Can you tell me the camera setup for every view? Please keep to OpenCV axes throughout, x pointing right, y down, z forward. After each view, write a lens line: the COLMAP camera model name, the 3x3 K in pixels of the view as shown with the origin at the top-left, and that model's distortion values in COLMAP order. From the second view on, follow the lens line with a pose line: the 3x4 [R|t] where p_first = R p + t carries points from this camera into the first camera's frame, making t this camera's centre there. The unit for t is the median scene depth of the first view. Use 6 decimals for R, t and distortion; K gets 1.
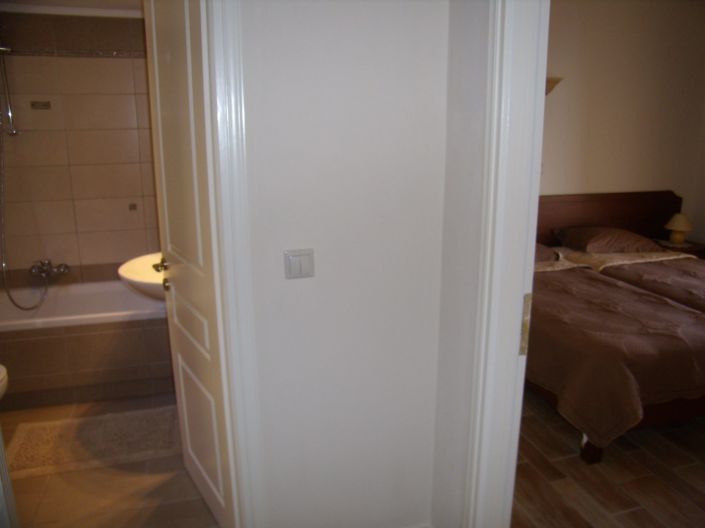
lens RADIAL K [[569.5, 0, 352.5], [0, 569.5, 264.0], [0, 0, 1]] dist [-0.126909, 0.080198]
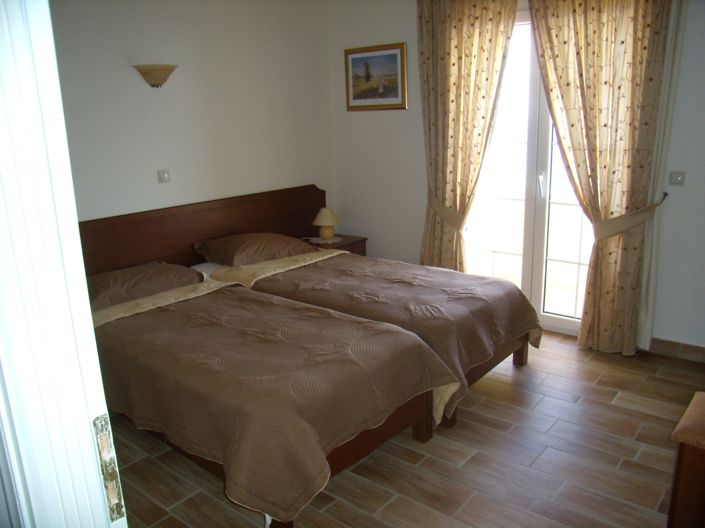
lens RADIAL K [[569.5, 0, 352.5], [0, 569.5, 264.0], [0, 0, 1]] dist [-0.126909, 0.080198]
pose [[0.826633, -0.155219, 0.540912, 0.115579], [0.162049, 0.986150, 0.035336, -0.028393], [-0.538905, 0.058445, 0.840337, 0.201568]]
